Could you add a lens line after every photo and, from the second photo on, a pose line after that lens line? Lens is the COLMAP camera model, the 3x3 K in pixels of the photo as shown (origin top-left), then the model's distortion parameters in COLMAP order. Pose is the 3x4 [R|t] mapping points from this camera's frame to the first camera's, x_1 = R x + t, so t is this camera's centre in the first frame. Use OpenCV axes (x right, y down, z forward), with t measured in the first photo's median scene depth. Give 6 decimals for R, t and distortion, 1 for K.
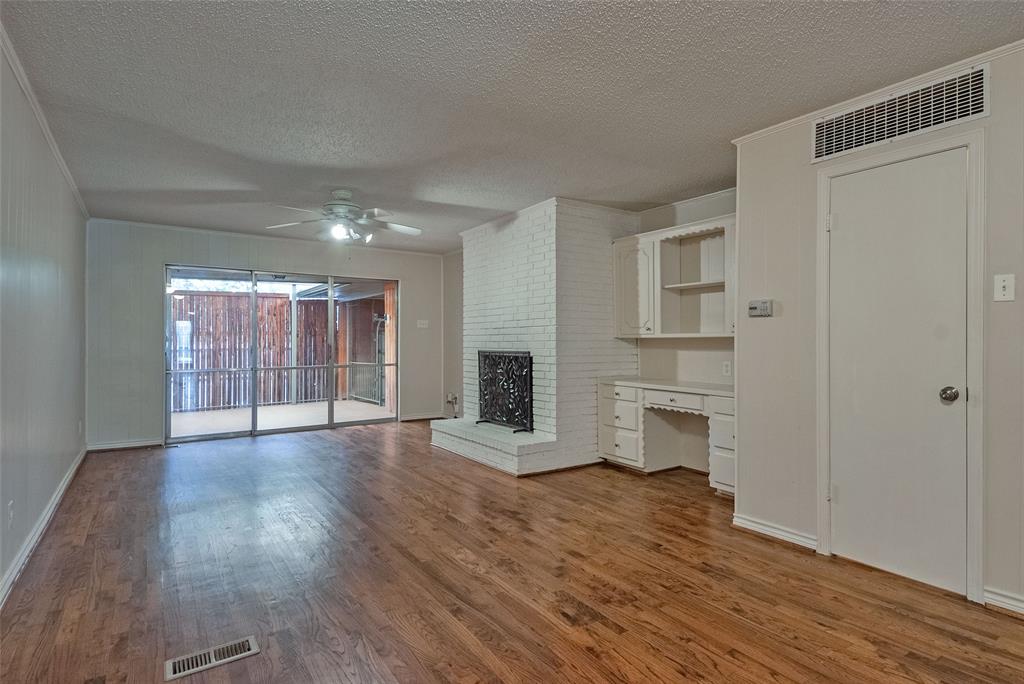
lens RADIAL K [[526.2, 0, 539.4], [0, 526.2, 339.8], [0, 0, 1]] dist [0.023937, -0.016584]
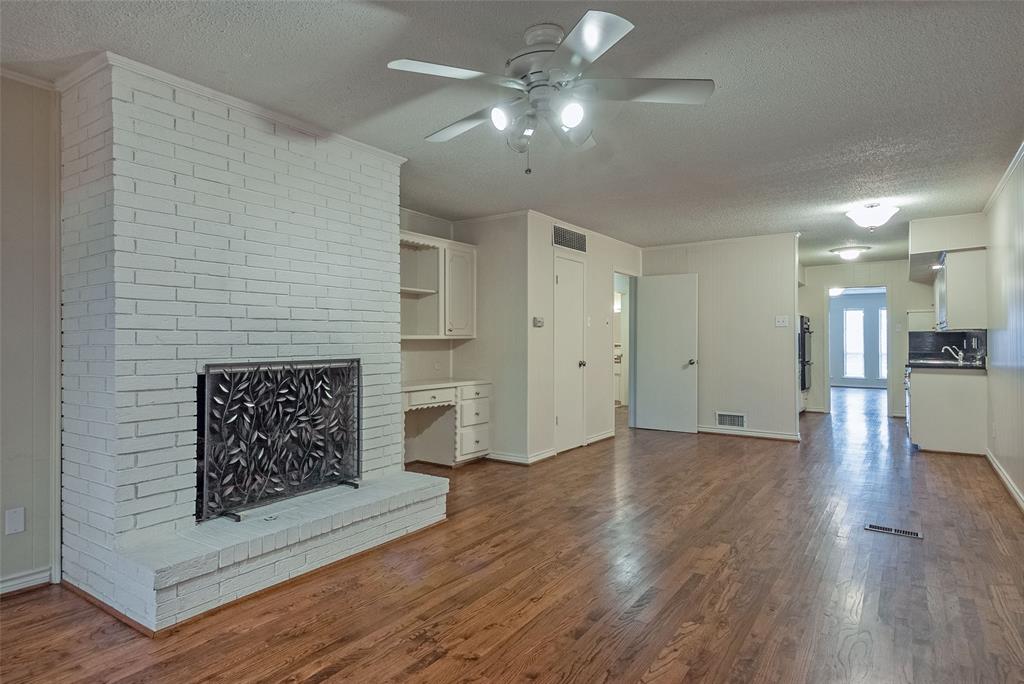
lens RADIAL K [[582.7, 0, 460.2], [0, 582.7, 342.7], [0, 0, 1]] dist [0.013212, -0.000313]
pose [[-0.290431, 0.000767, 0.956896, -0.829685], [0.001695, 0.999999, -0.000287, 0.002827], [-0.956894, 0.001539, -0.290432, 1.188078]]
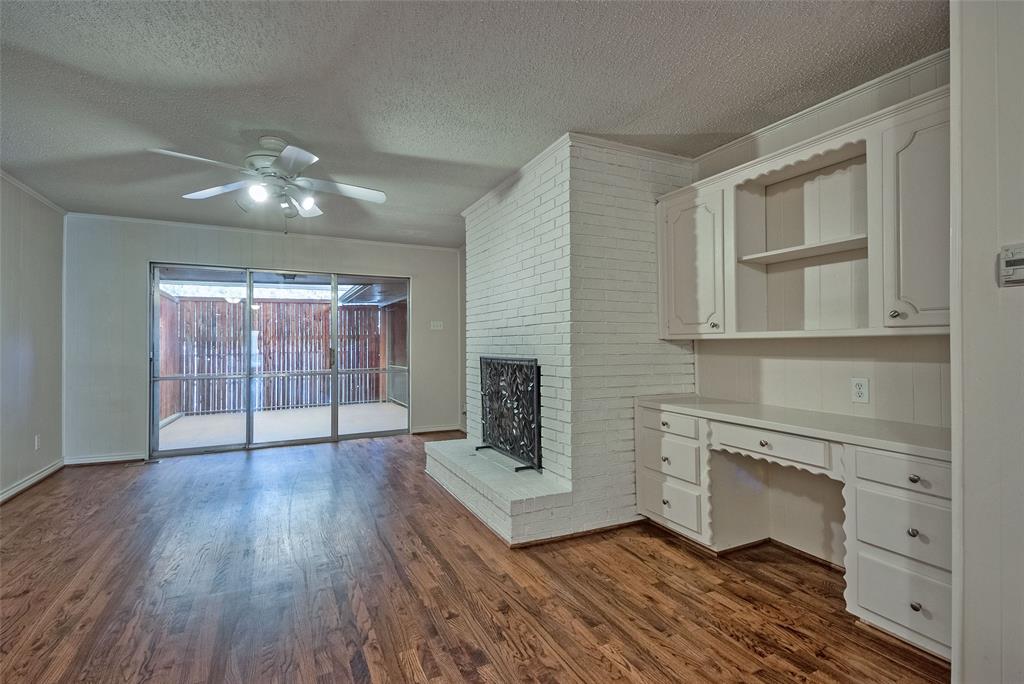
lens RADIAL K [[465.3, 0, 509.3], [0, 465.3, 338.2], [0, 0, 1]] dist [0.016578, -0.005137]
pose [[0.986647, -0.005405, -0.162784, 0.052140], [0.003834, 0.999943, -0.009966, 0.000212], [0.162828, 0.009209, 0.986611, 0.400588]]
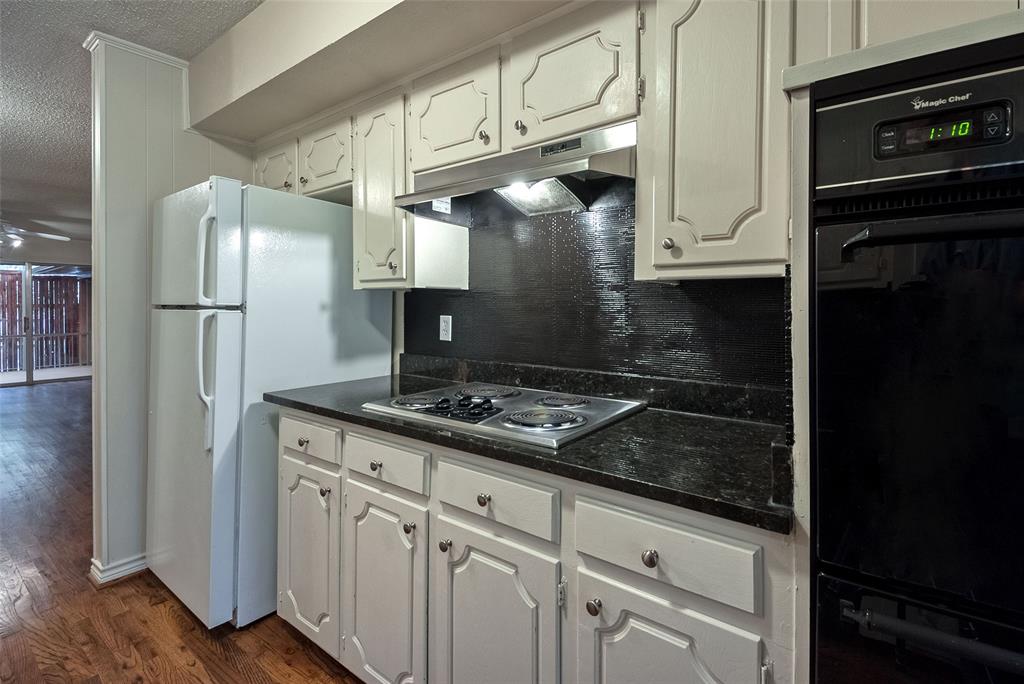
lens RADIAL K [[427.0, 0, 503.7], [0, 427.0, 308.1], [0, 0, 1]] dist [0.014871, -0.012505]
pose [[0.944436, -0.006214, 0.328636, 0.526001], [0.005857, 0.999981, 0.002076, -0.010383], [-0.328643, -0.000035, 0.944454, -0.512980]]
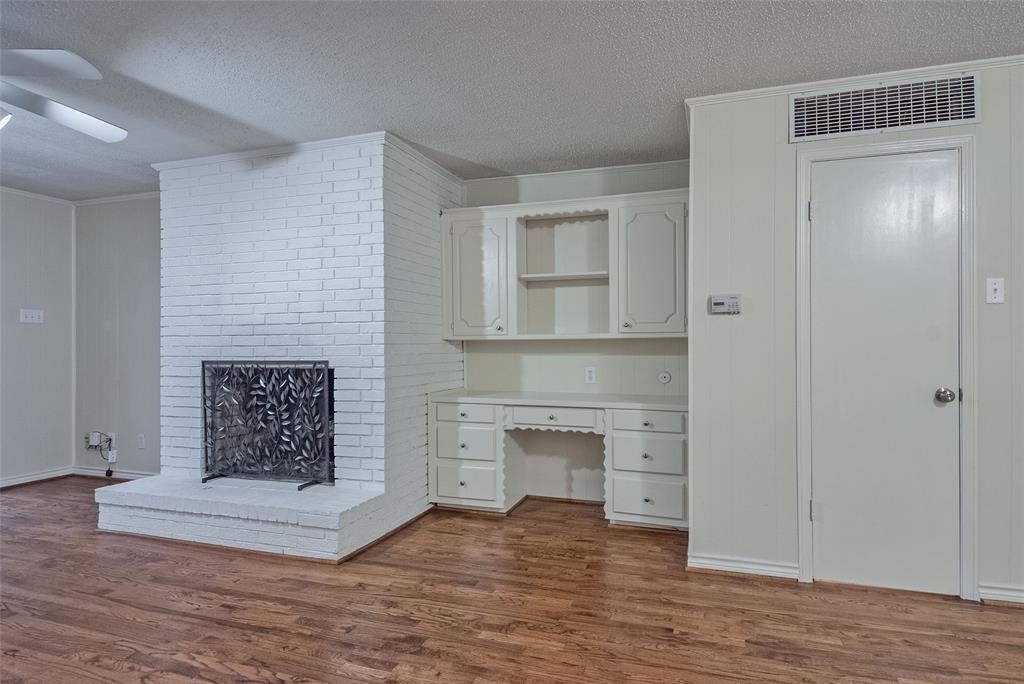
lens RADIAL K [[526.2, 0, 544.3], [0, 526.2, 339.0], [0, 0, 1]] dist [0.023937, -0.016584]
pose [[0.795414, 0.001682, 0.606065, -0.219547], [0.003054, 0.999972, -0.006784, 0.000623], [-0.606059, 0.007247, 0.795386, 0.343244]]
